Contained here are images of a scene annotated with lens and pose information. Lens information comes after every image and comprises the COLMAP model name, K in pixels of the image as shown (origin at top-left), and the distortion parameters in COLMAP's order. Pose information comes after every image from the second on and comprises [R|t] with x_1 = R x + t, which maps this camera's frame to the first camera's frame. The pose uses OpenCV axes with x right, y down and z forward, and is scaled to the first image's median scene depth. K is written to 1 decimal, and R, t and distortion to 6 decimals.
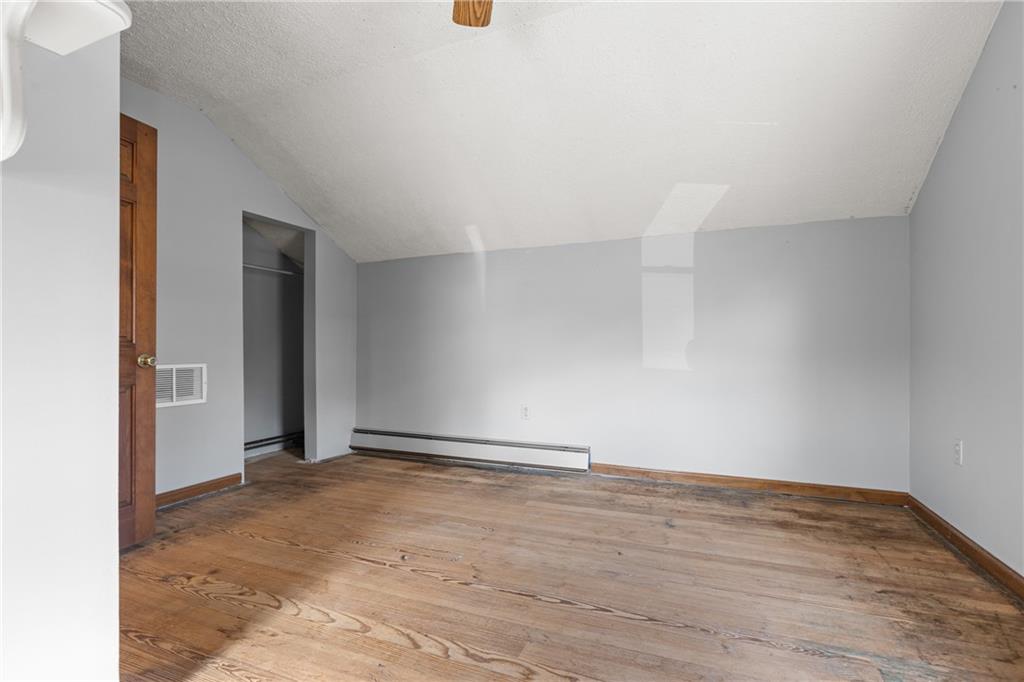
lens RADIAL K [[486.0, 0, 512.0], [0, 486.0, 341.0], [0, 0, 1]] dist [-0.003418, -0.002067]
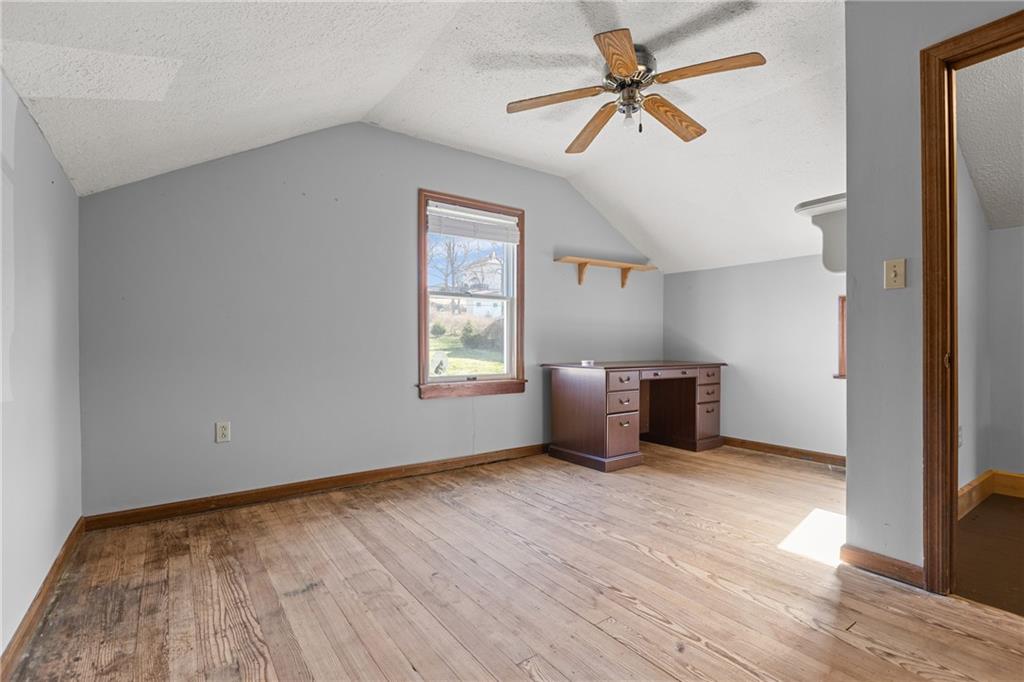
lens RADIAL K [[470.3, 0, 512.0], [0, 470.3, 341.0], [0, 0, 1]] dist [-0.006420, -0.000980]
pose [[-0.848331, 0.011910, 0.529331, -0.345929], [-0.003565, 0.999596, -0.028205, 0.022452], [-0.529453, -0.025815, -0.847946, 1.560324]]
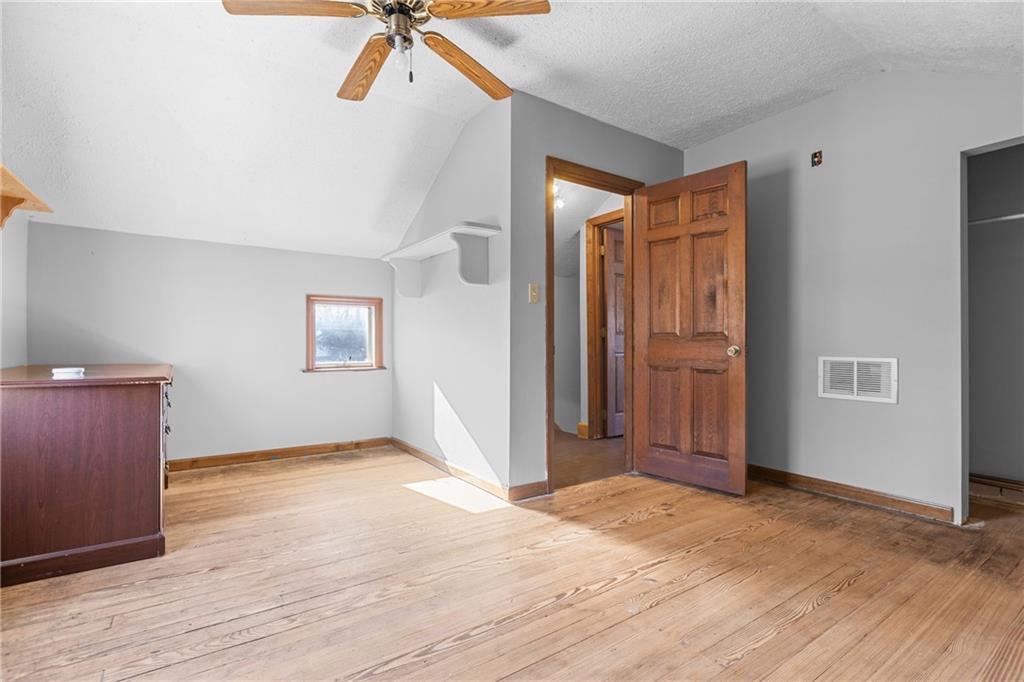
lens RADIAL K [[477.1, 0, 509.6], [0, 477.1, 333.3], [0, 0, 1]] dist [-0.003680, -0.000931]
pose [[-0.551873, -0.013339, -0.833822, 0.583800], [0.016395, 0.999505, -0.026840, 0.018524], [0.833767, -0.028483, -0.551381, 1.161592]]
